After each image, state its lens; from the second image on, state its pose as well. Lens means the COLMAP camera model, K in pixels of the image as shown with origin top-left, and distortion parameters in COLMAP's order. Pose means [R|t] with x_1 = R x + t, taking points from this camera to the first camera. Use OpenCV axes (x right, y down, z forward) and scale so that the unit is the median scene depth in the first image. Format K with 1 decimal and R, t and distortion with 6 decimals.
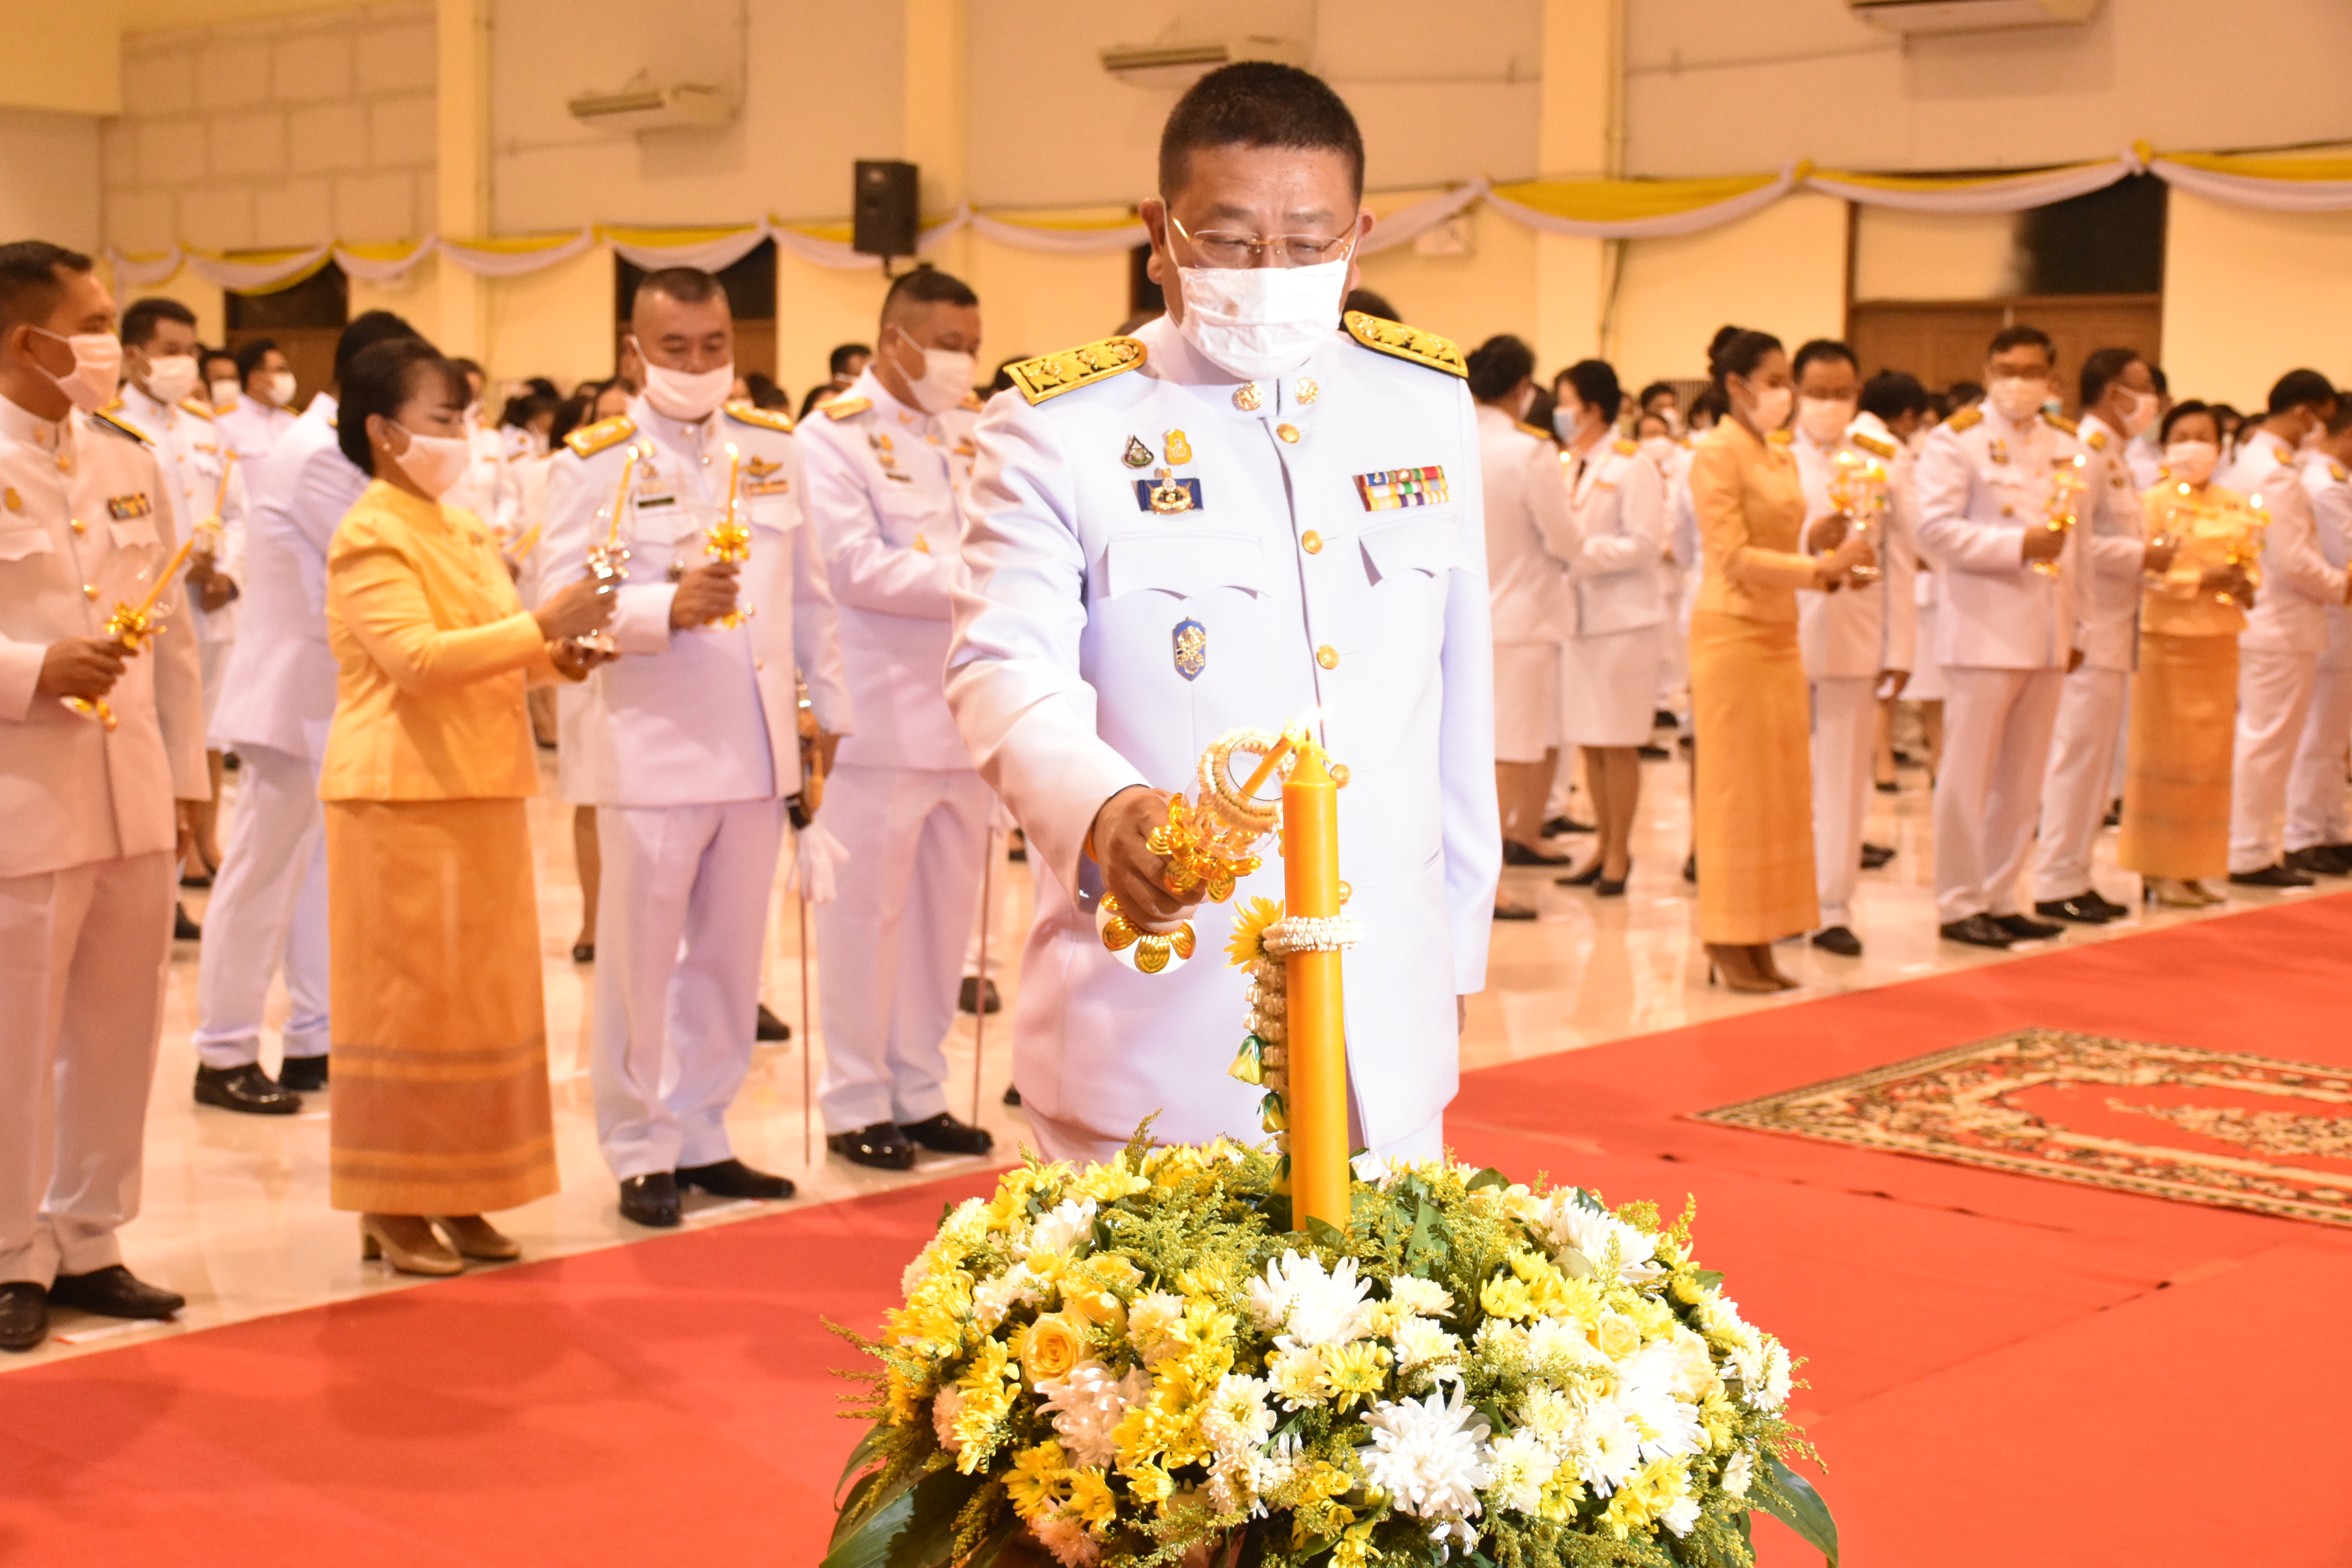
lens RADIAL K [[3492.6, 0, 1137.4], [0, 3492.6, 799.5], [0, 0, 1]] dist [0.012269, 0.000000]
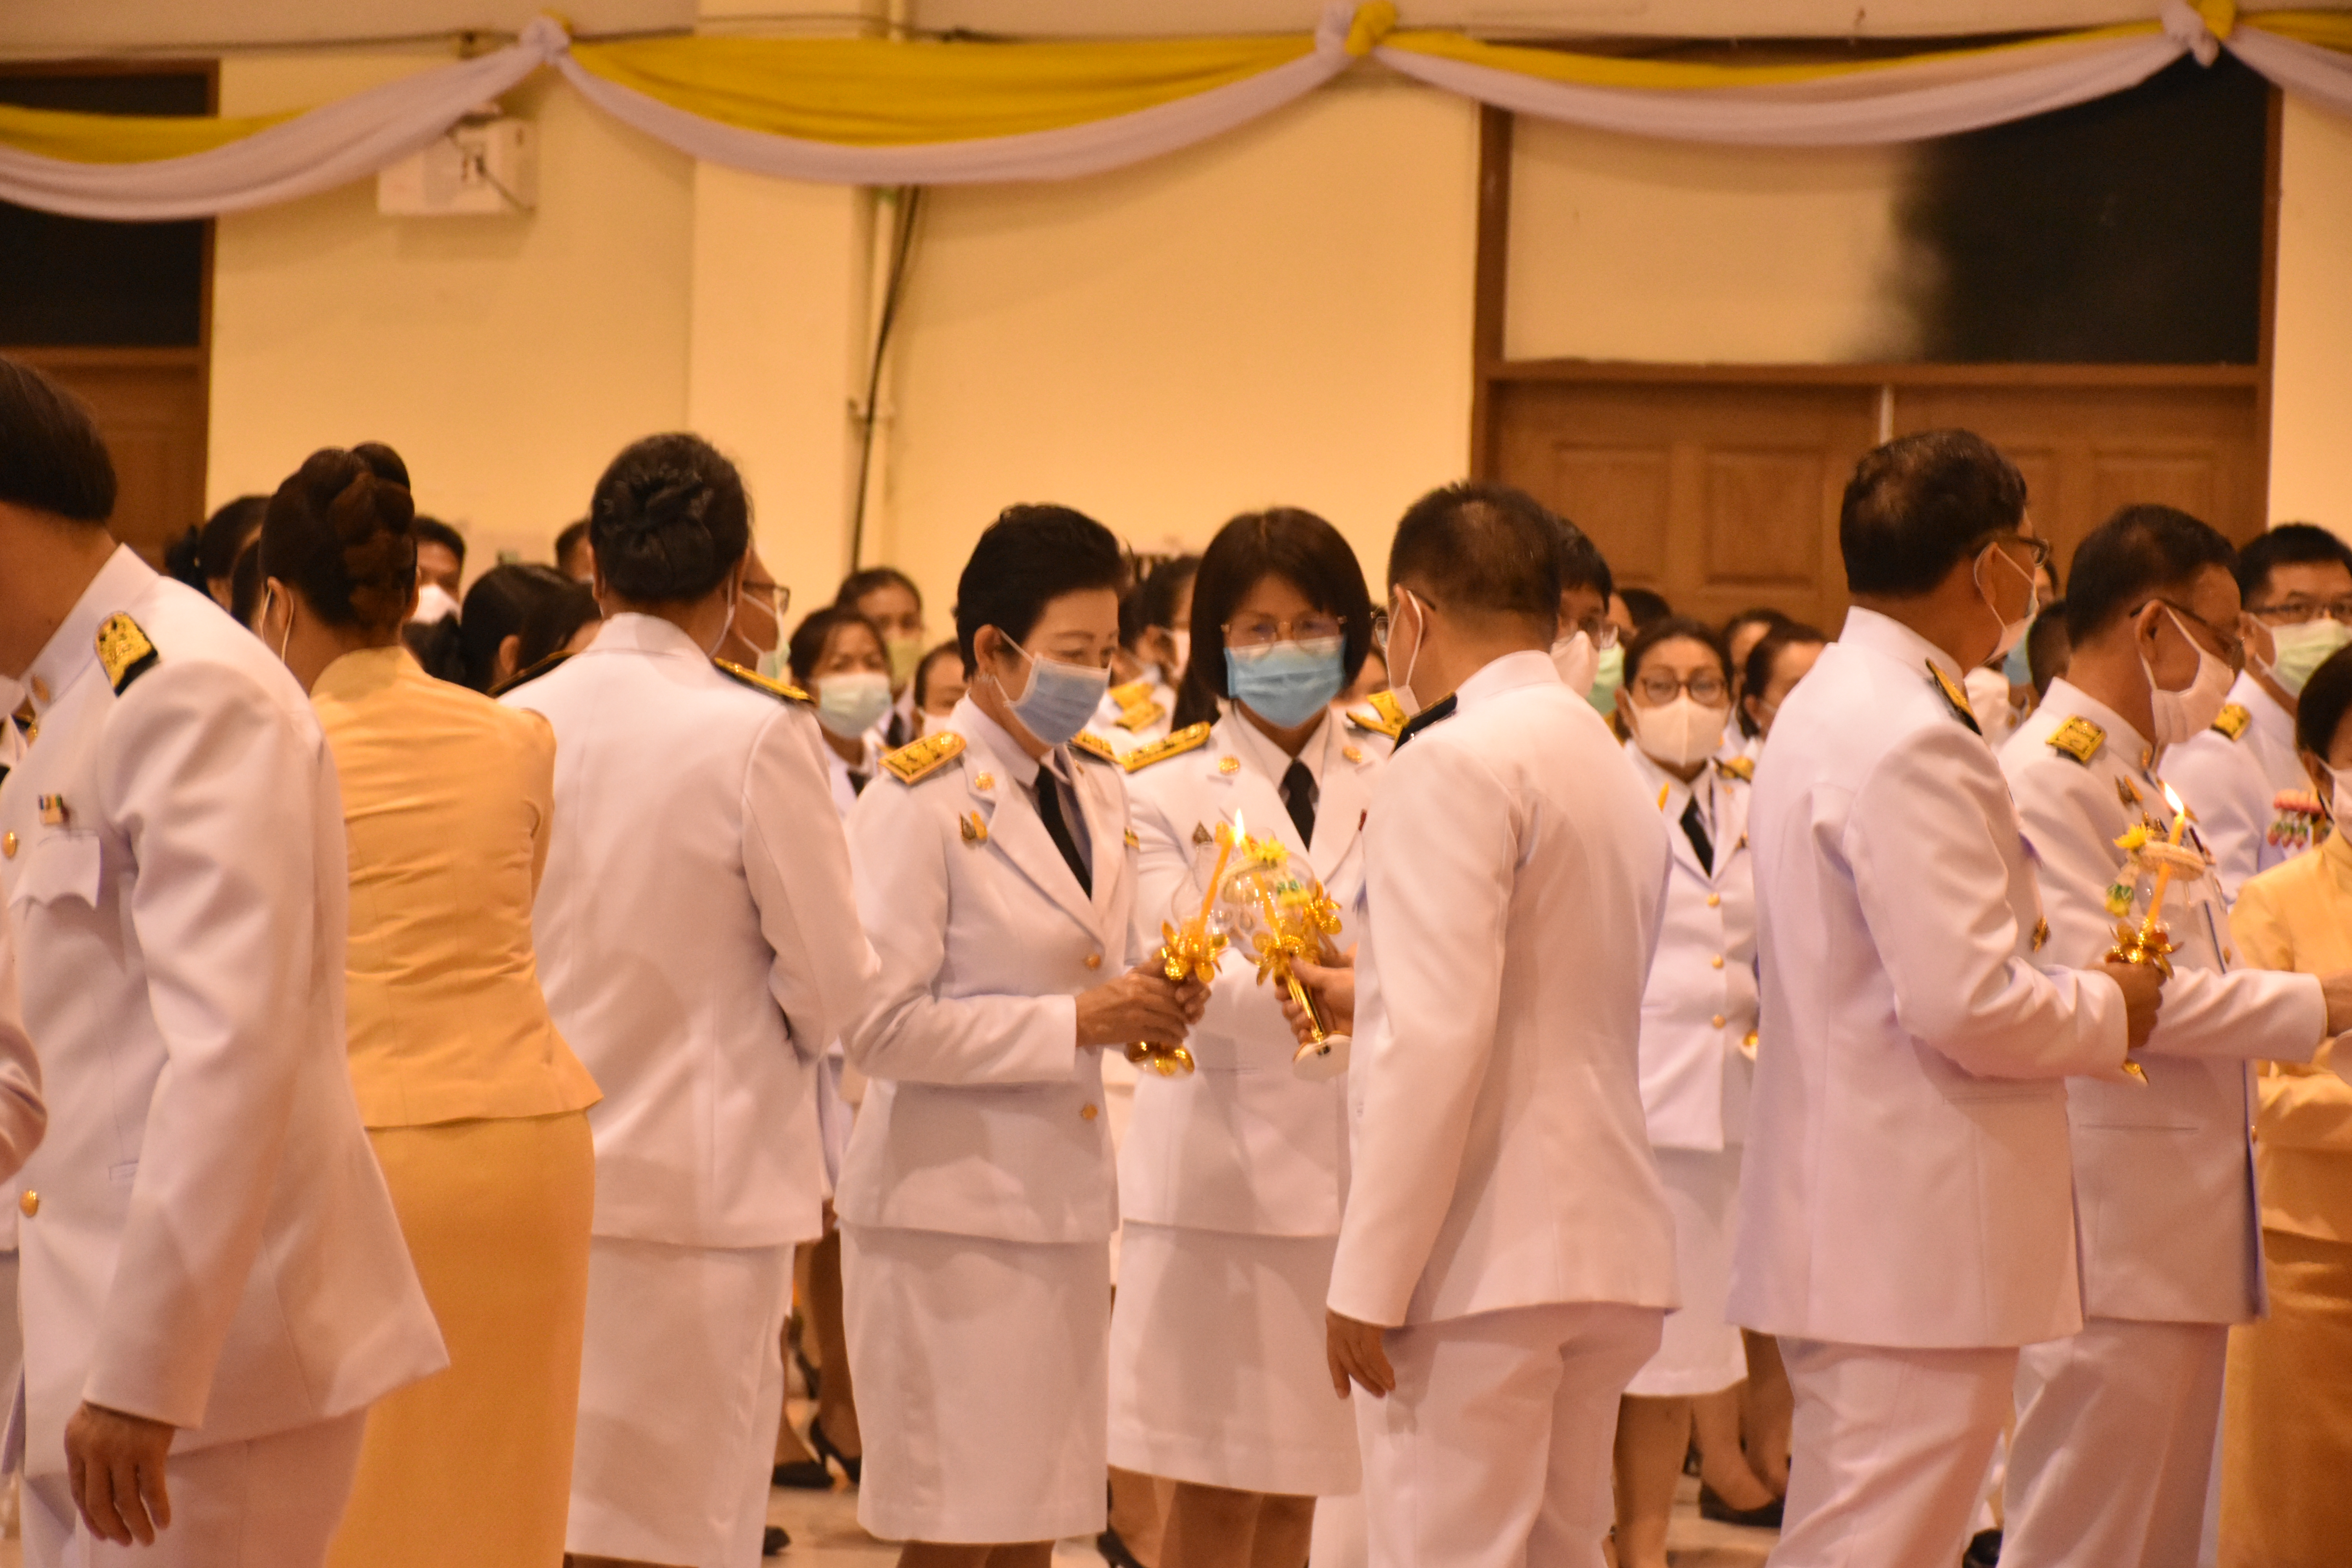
lens RADIAL K [[8829.4, 0, 1162.3], [0, 8829.4, 800.6], [0, 0, 1]] dist [0.078701, 0.000000]
pose [[0.984992, 0.015390, 0.171911, -0.003186], [-0.000040, 0.996037, -0.088942, -0.012762], [-0.172599, 0.087600, 0.981089, 0.090168]]
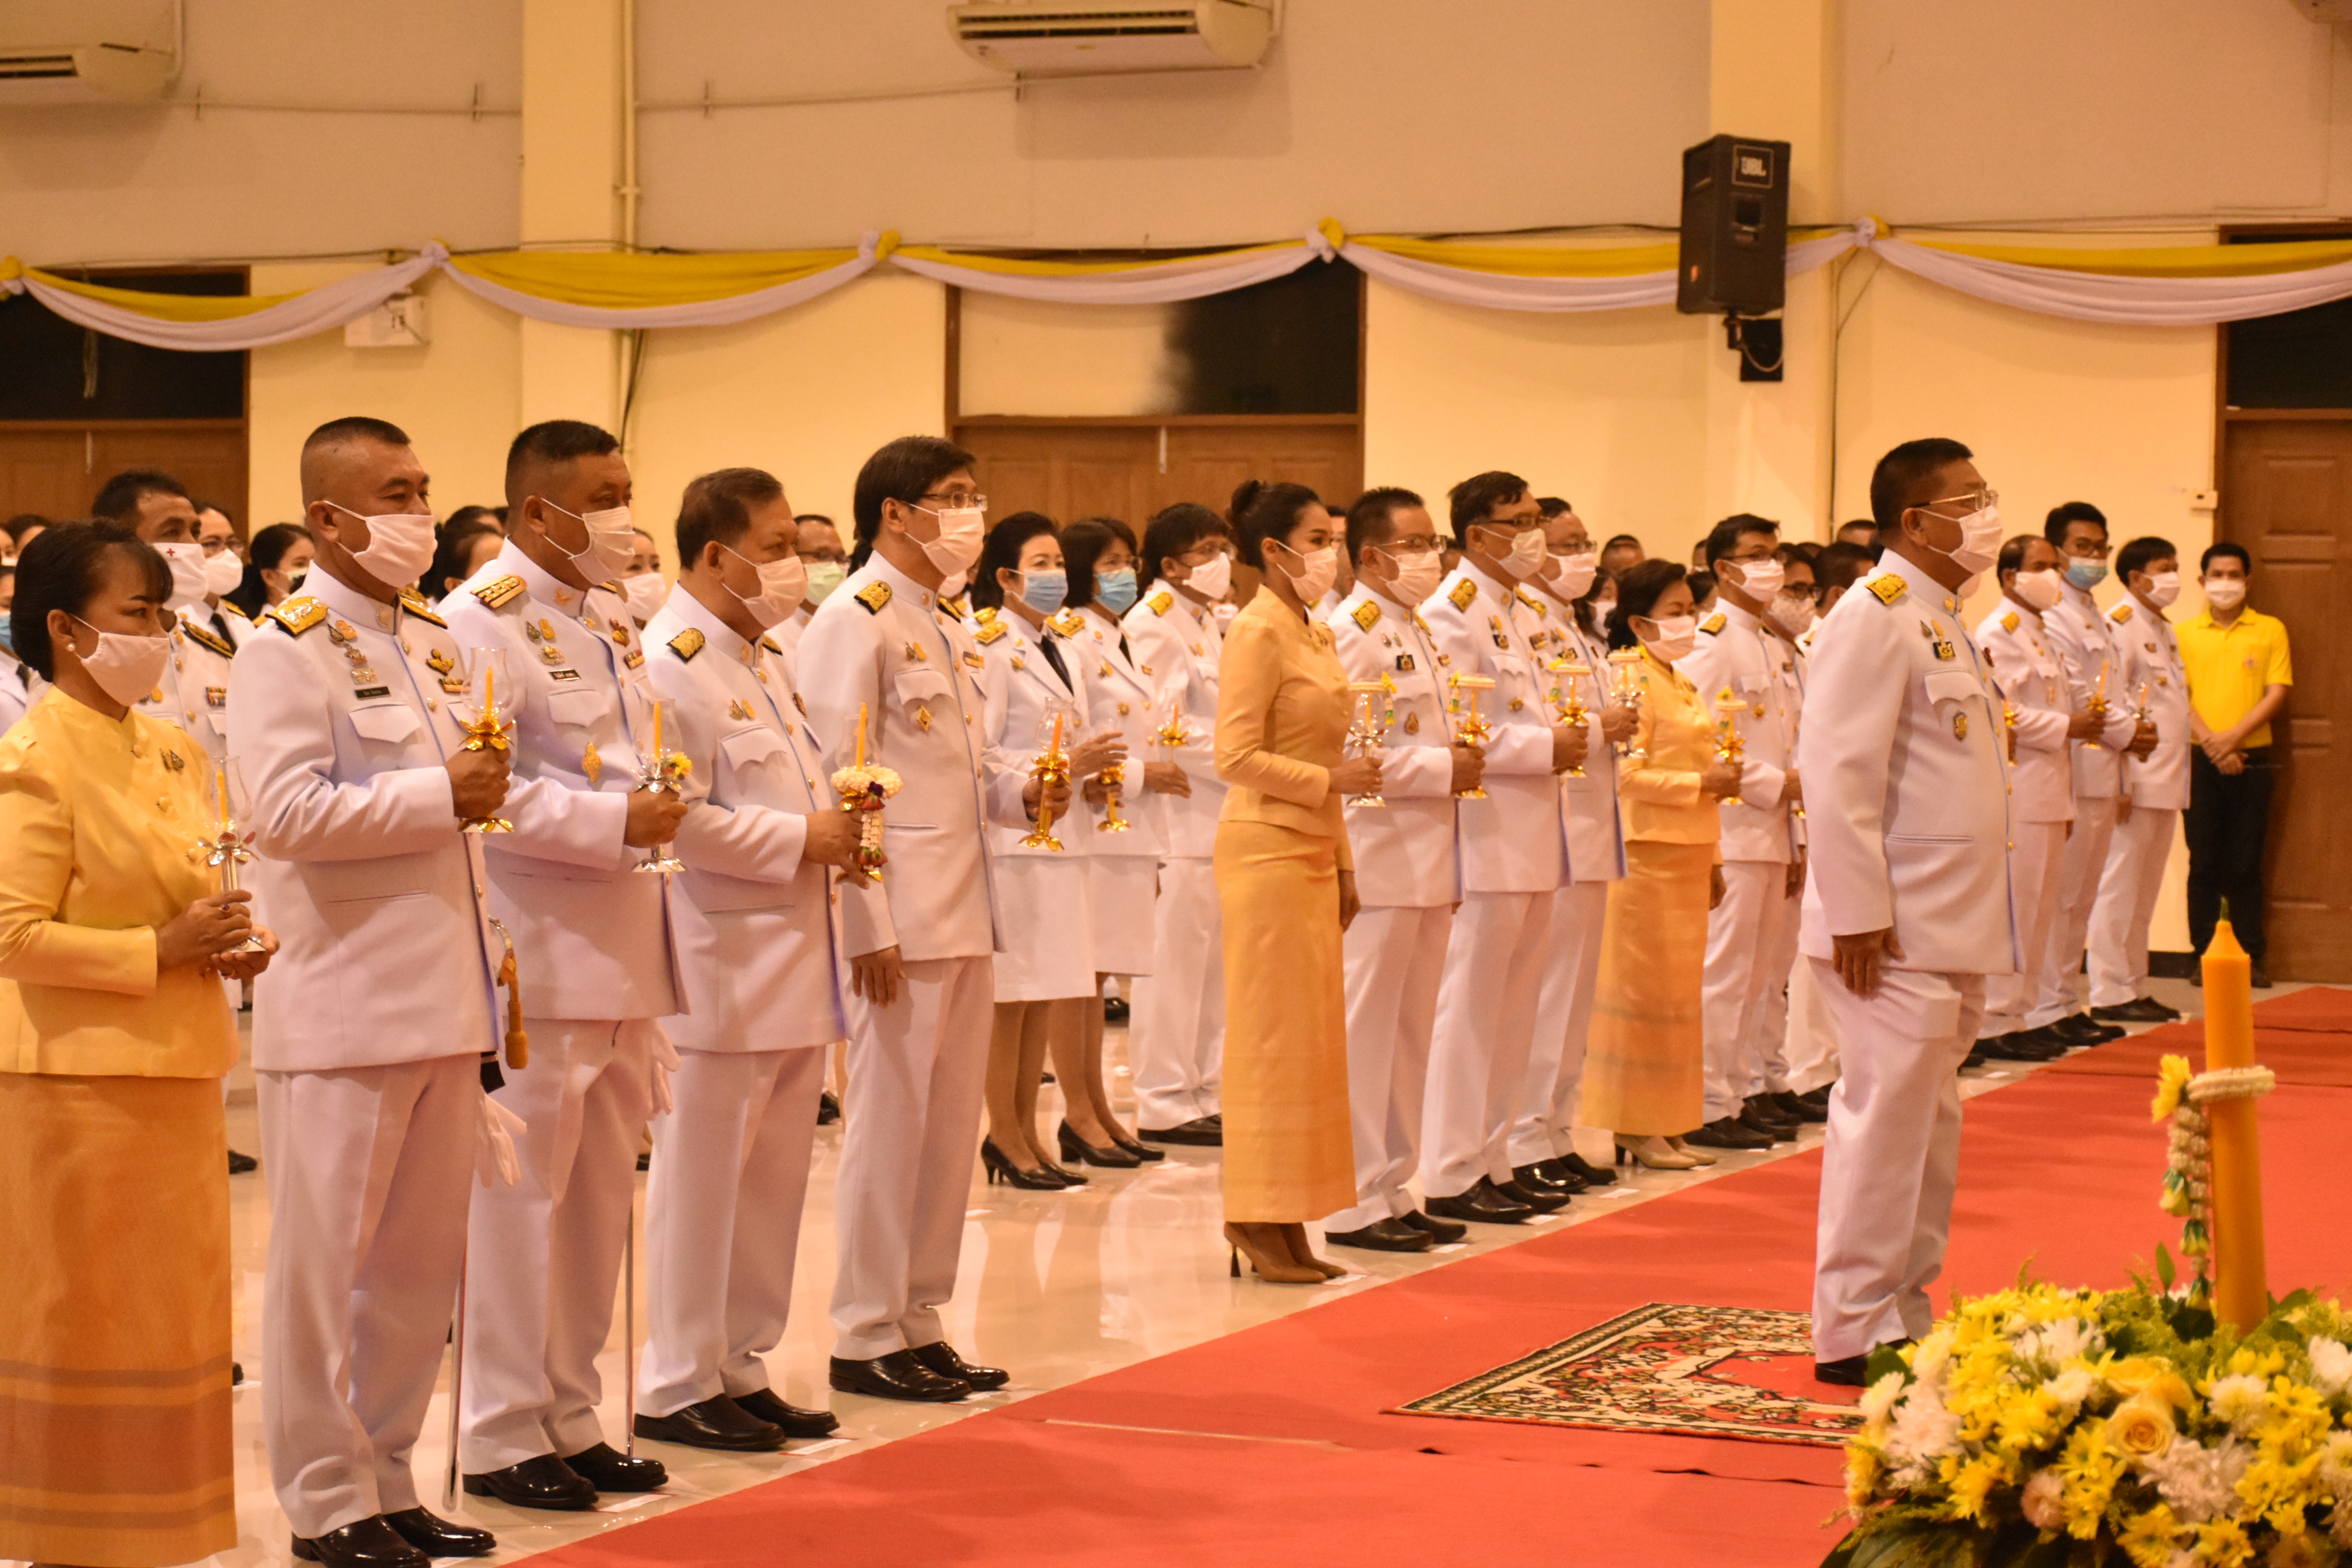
lens RADIAL K [[5170.7, 0, 1122.5], [0, 5170.7, 796.6], [0, 0, 1]] dist [-0.019318, 0.000000]
pose [[0.950502, -0.015789, 0.310318, -0.248507], [0.034777, 0.997839, -0.055752, 0.007700], [-0.308767, 0.063784, 0.948996, -0.159298]]
